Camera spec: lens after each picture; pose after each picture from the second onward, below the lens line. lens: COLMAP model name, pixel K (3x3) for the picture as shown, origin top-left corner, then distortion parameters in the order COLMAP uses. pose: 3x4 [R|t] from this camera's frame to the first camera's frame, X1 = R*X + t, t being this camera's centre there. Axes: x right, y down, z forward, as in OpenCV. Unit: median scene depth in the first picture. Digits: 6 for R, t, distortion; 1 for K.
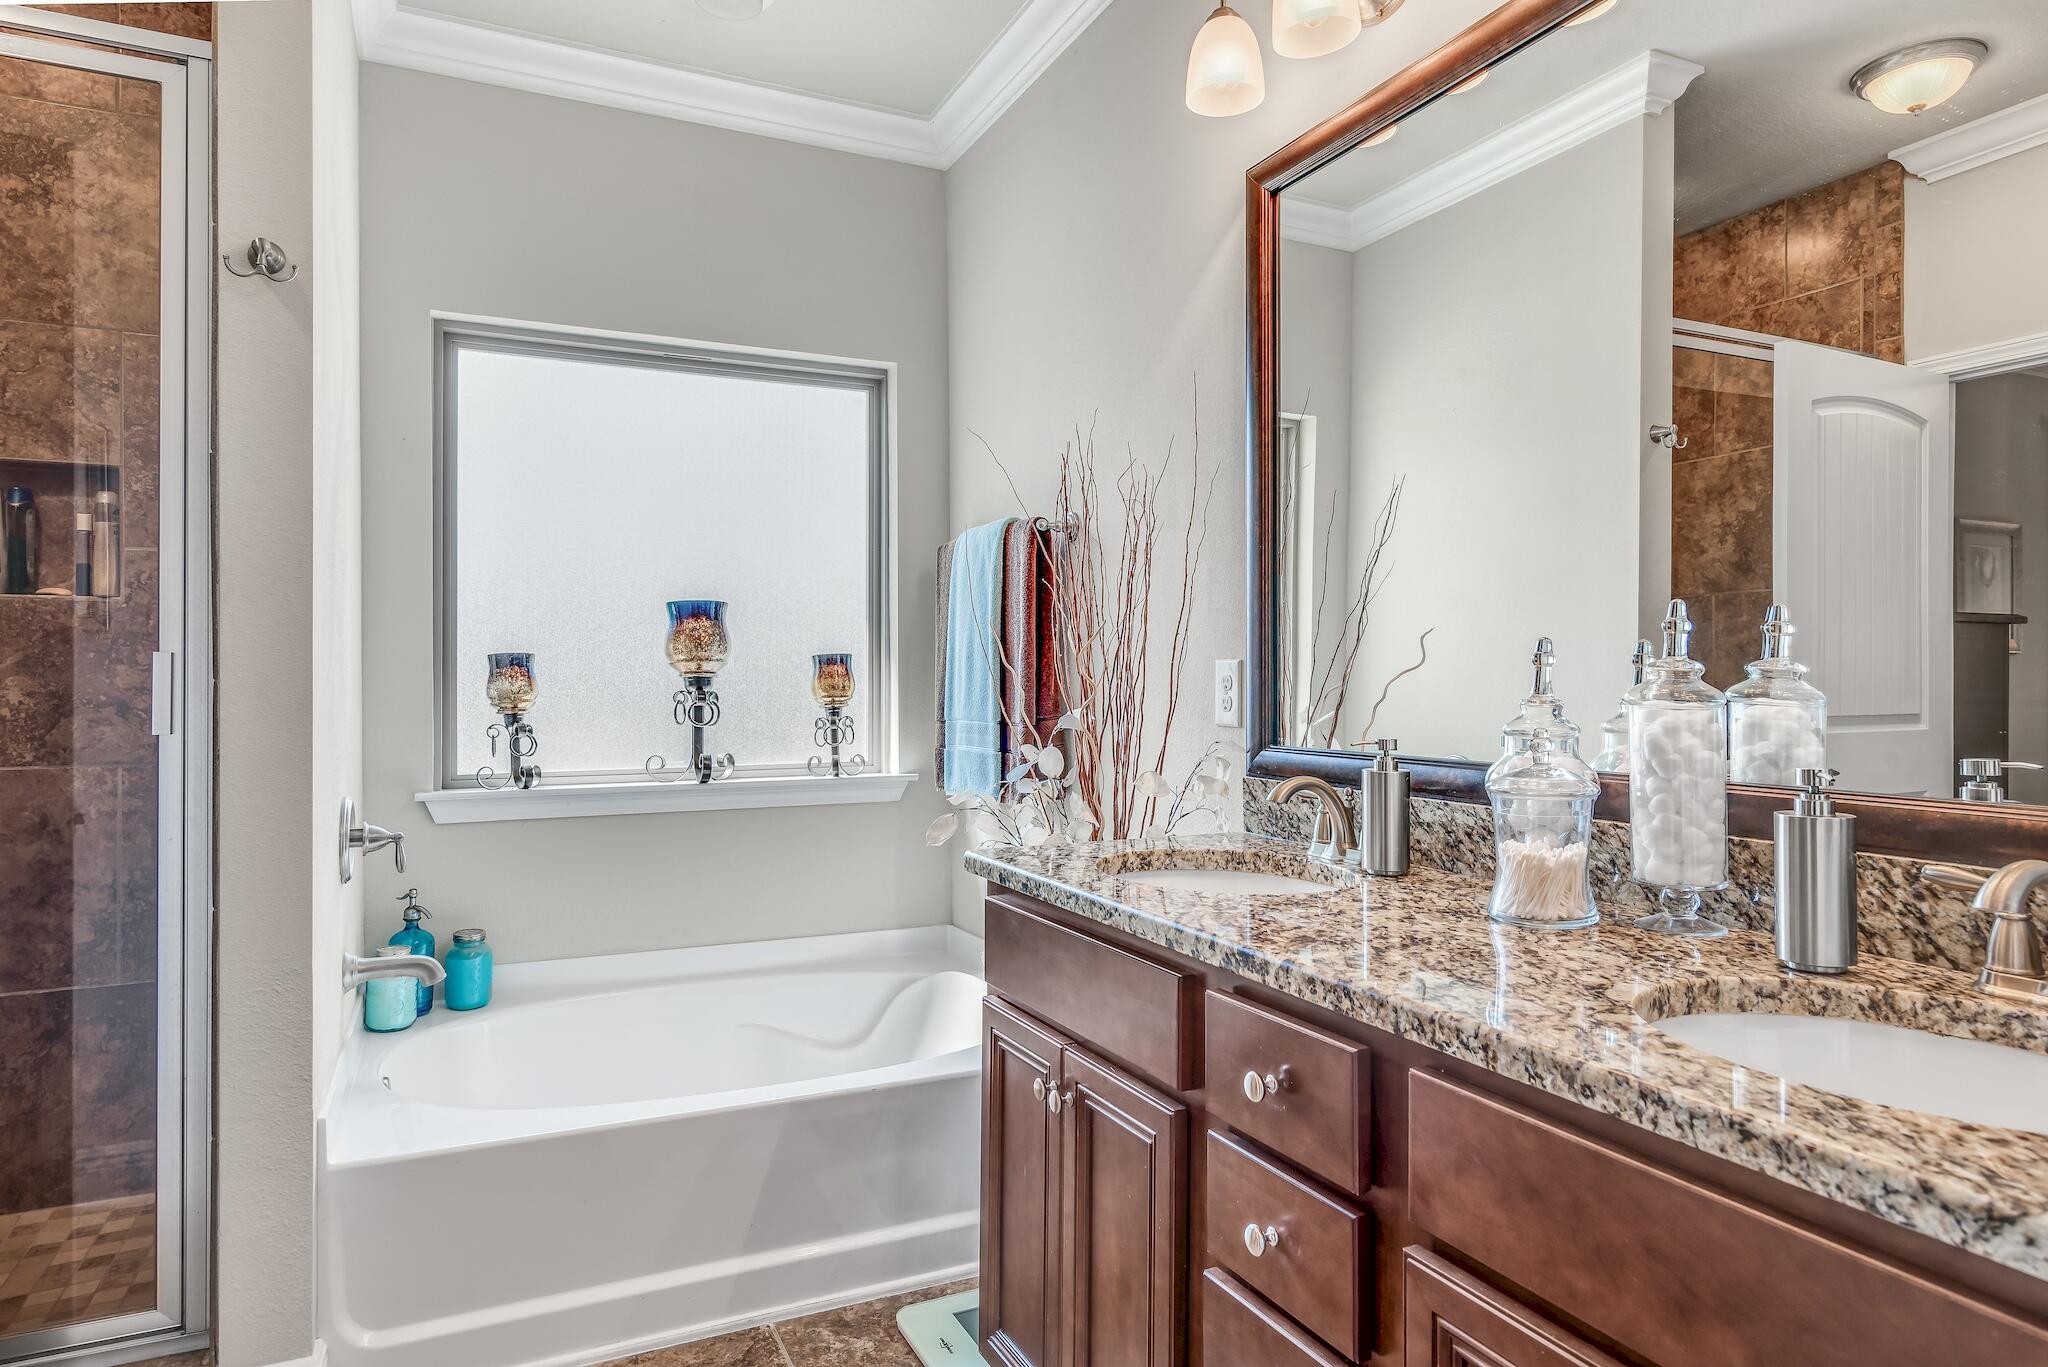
lens RADIAL K [[1131.7, 0, 936.0], [0, 1131.7, 683.4], [0, 0, 1]] dist [-0.001151, -0.001187]
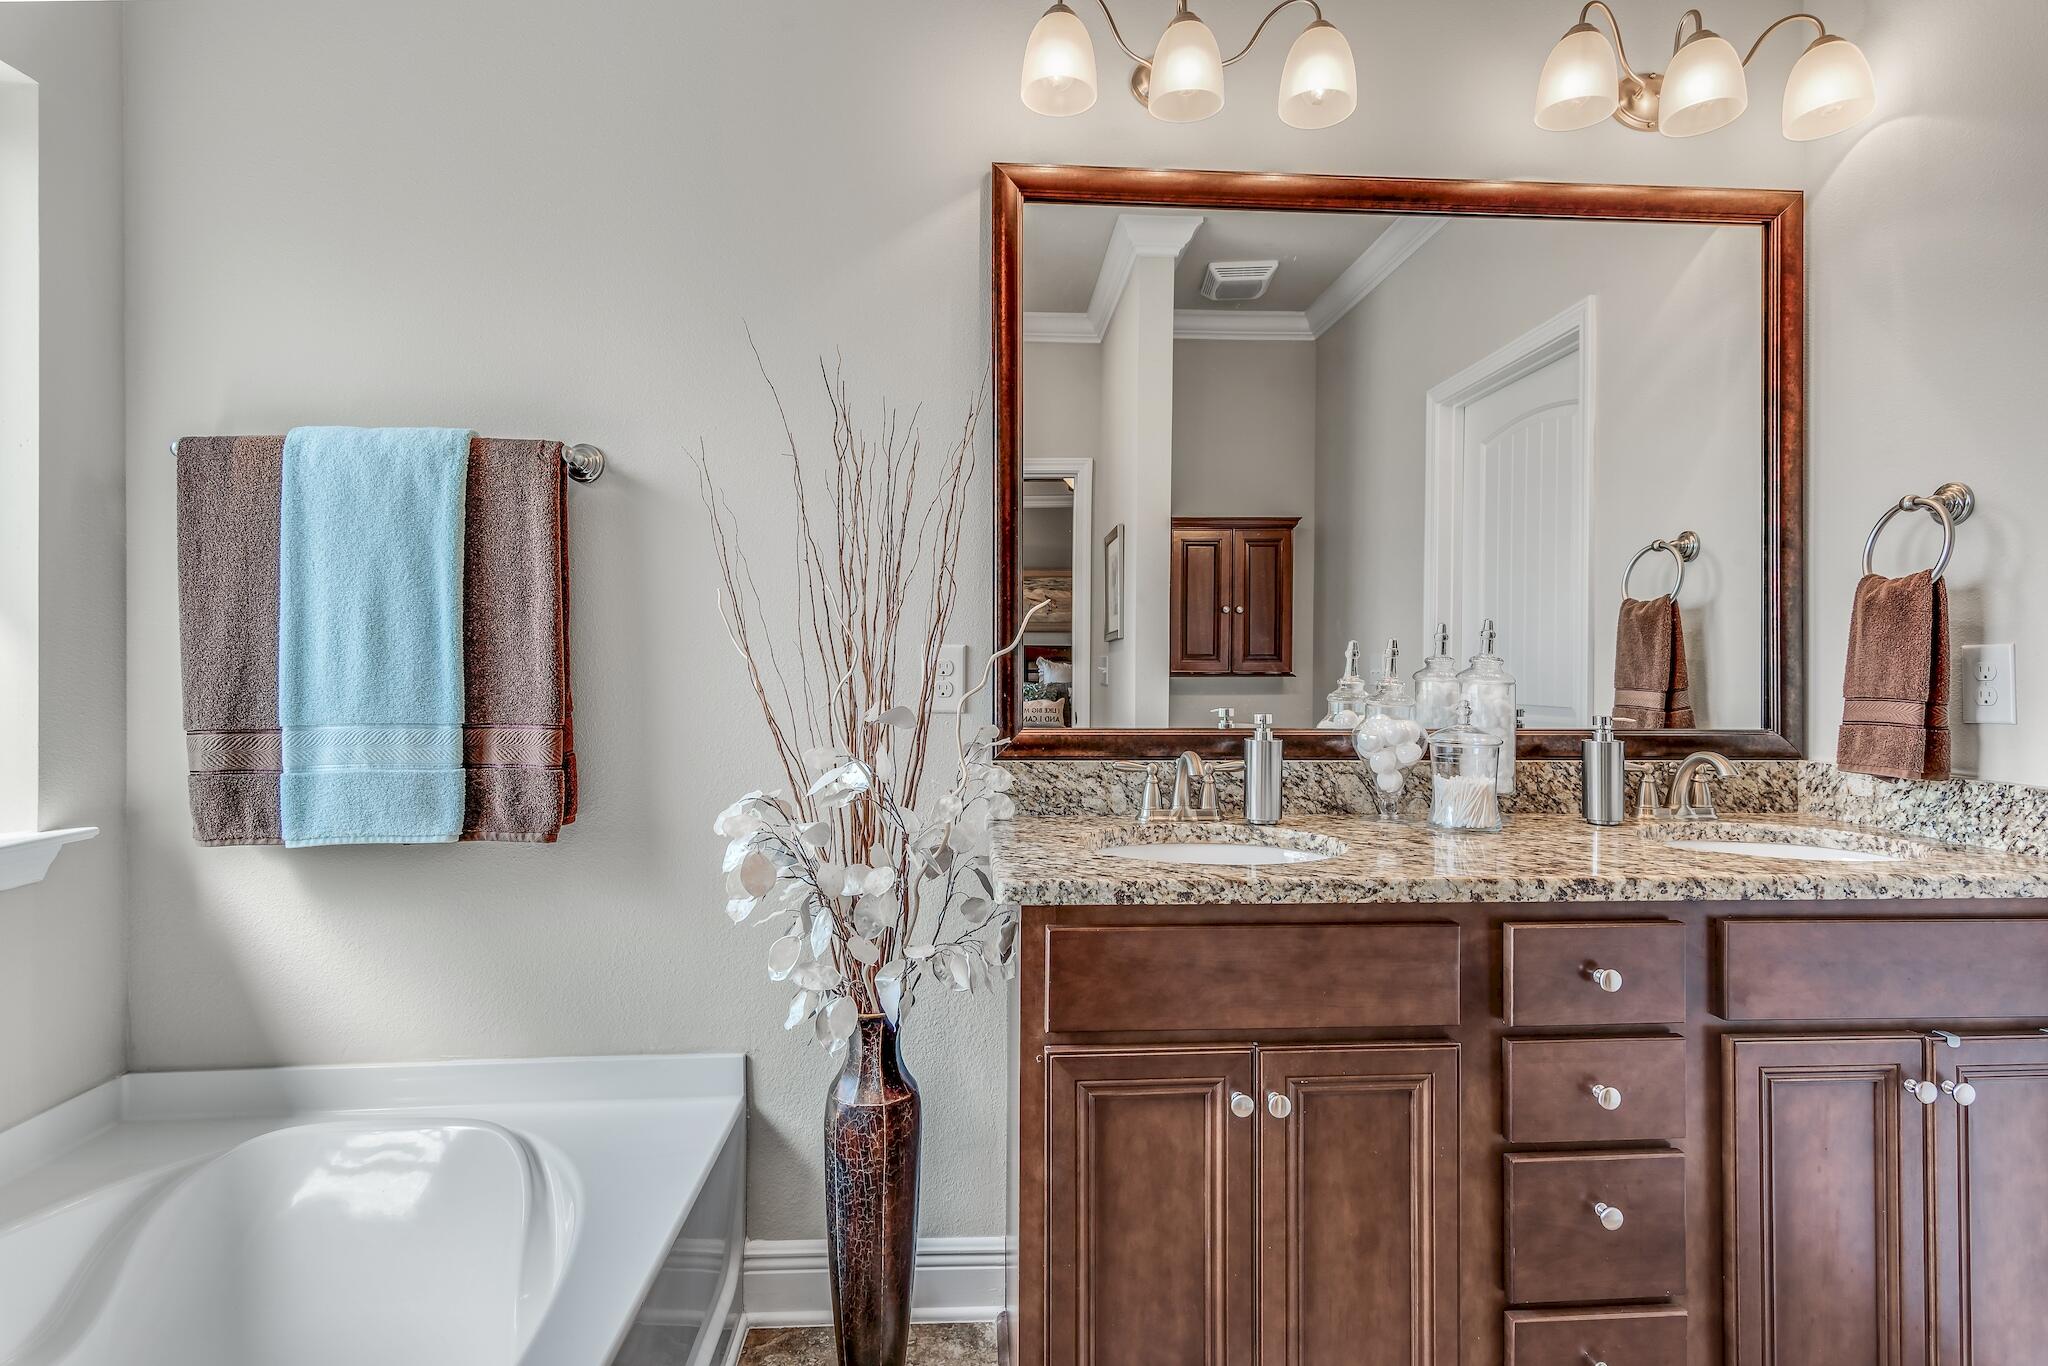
lens RADIAL K [[1002.6, 0, 1012.9], [0, 1002.6, 672.2], [0, 0, 1]] dist [0.004102, -0.001388]
pose [[0.360749, -0.003391, 0.932657, -0.523914], [-0.001222, 0.999991, 0.004109, -0.001248], [-0.932662, -0.002622, 0.360741, 0.614594]]
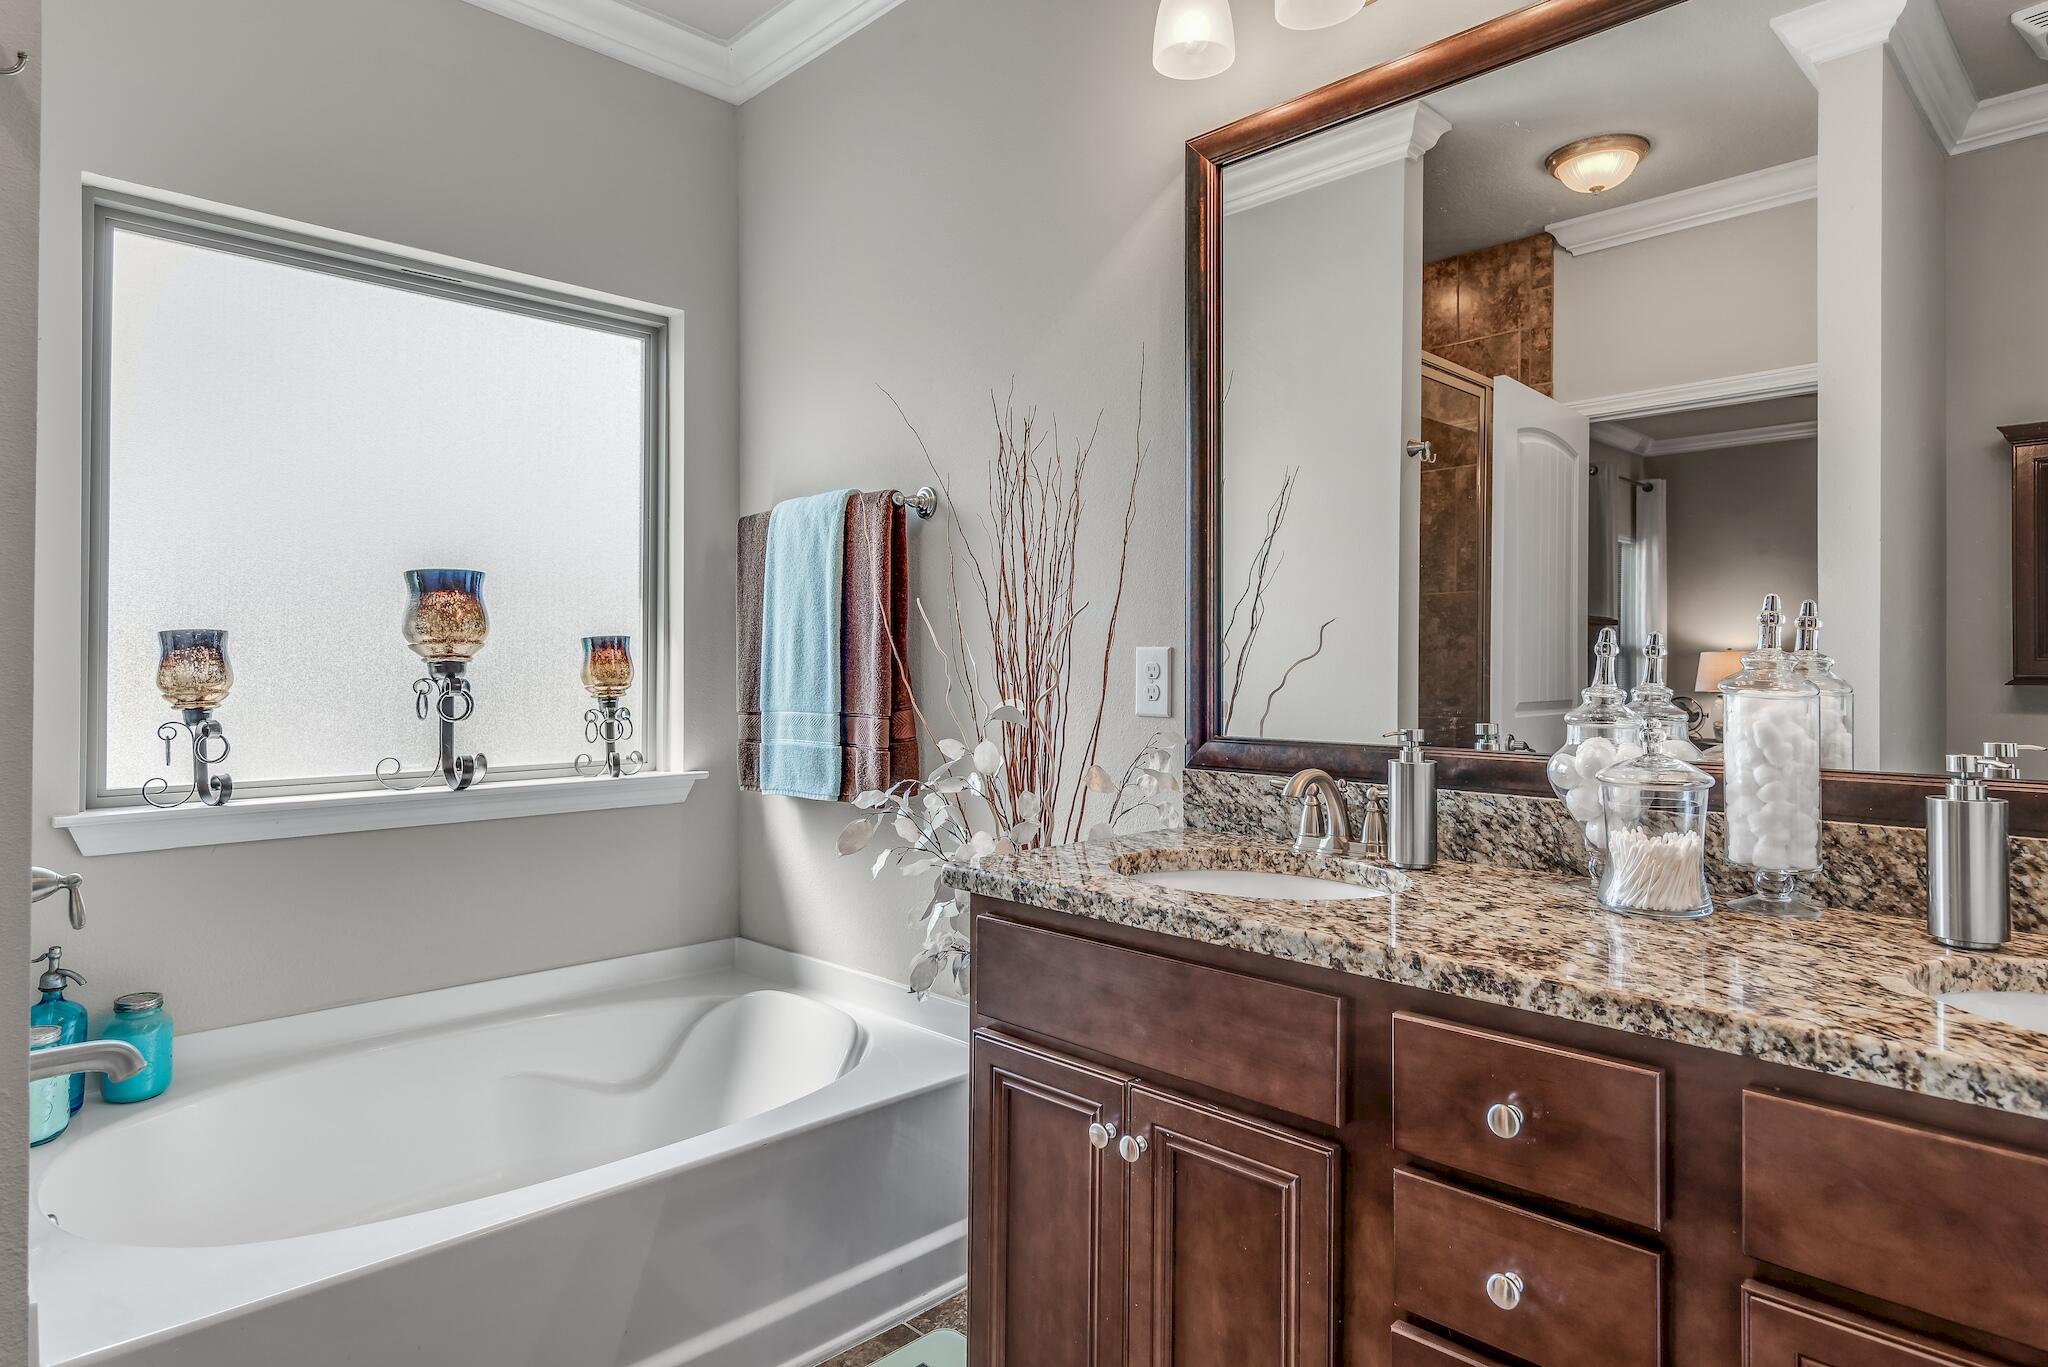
lens RADIAL K [[1131.7, 0, 964.5], [0, 1131.7, 665.6], [0, 0, 1]] dist [-0.001151, -0.001187]
pose [[0.942095, 0.004510, 0.335315, -0.213883], [-0.003062, 0.999984, -0.004847, -0.000254], [-0.335331, 0.003539, 0.942094, 0.147644]]
